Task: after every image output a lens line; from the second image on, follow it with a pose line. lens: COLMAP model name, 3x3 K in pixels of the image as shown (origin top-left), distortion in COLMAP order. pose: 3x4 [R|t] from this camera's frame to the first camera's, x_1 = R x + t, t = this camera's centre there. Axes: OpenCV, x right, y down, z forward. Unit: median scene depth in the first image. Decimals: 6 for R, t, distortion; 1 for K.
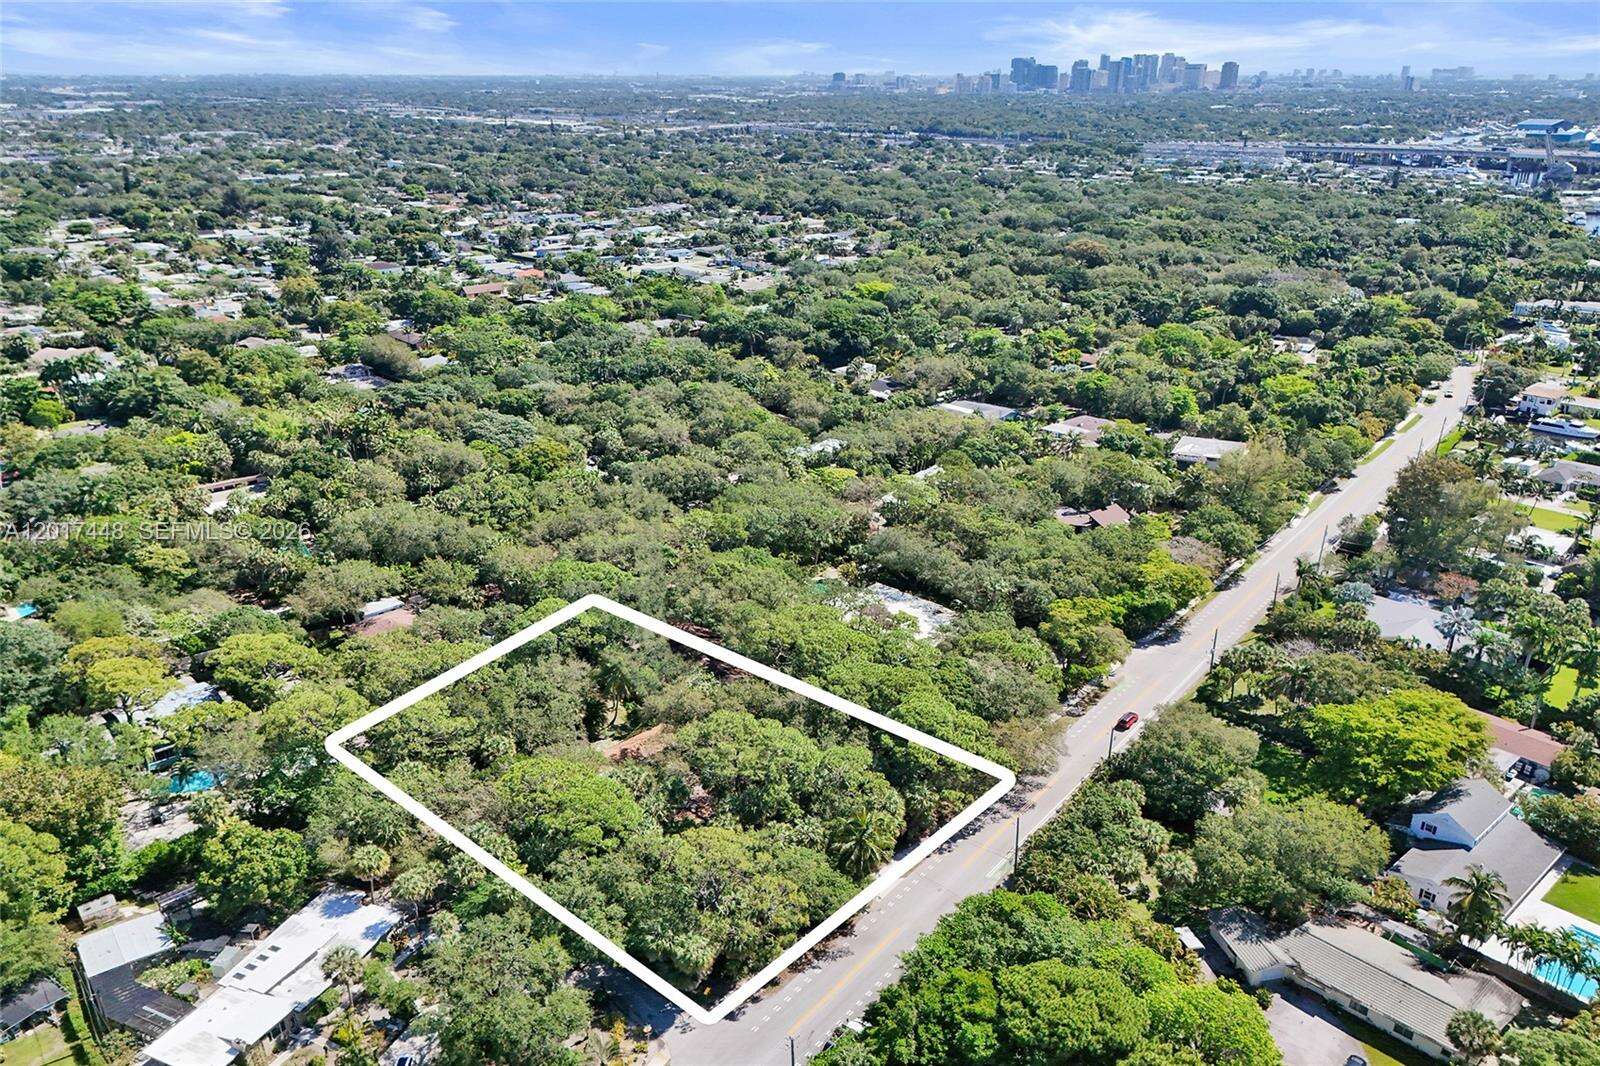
lens RADIAL K [[1206.7, 0, 803.0], [0, 1206.7, 575.7], [0, 0, 1]] dist [0.057325, -0.063305]
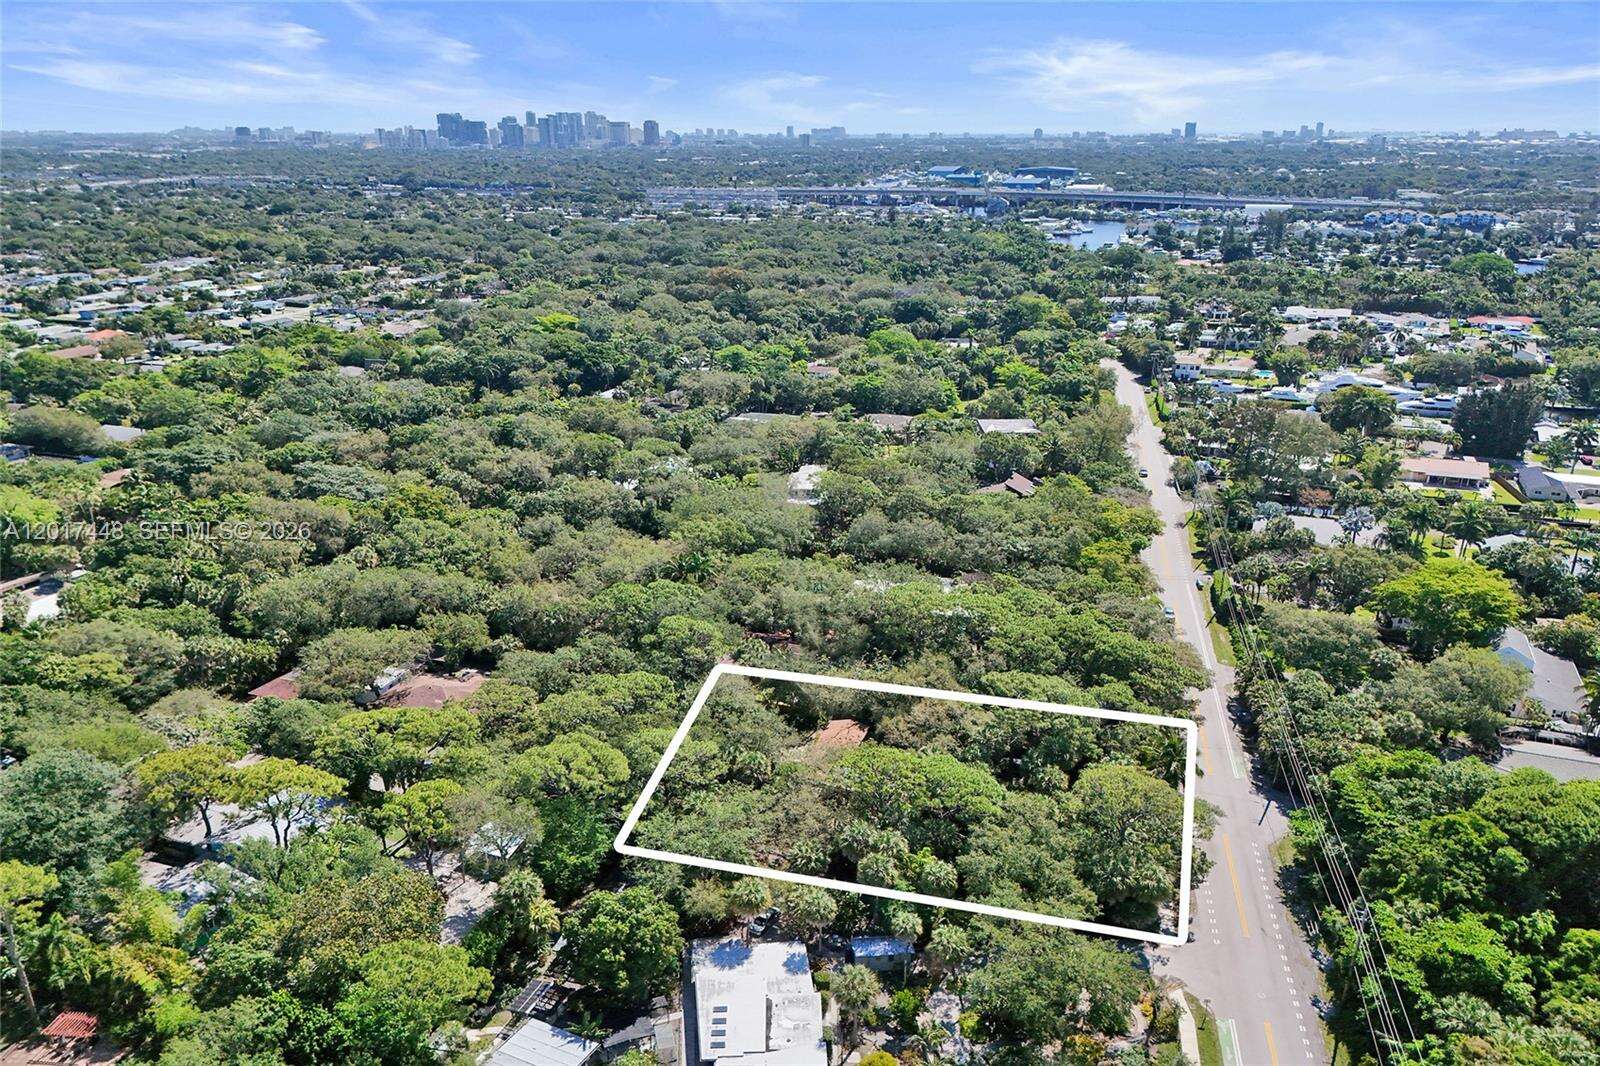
lens RADIAL K [[1206.7, 0, 803.0], [0, 1206.7, 575.7], [0, 0, 1]] dist [0.057325, -0.063305]
pose [[0.901174, -0.148812, 0.407112, -0.171470], [0.165651, 0.986165, -0.006209, 0.003416], [-0.400556, 0.073034, 0.913357, 0.039087]]
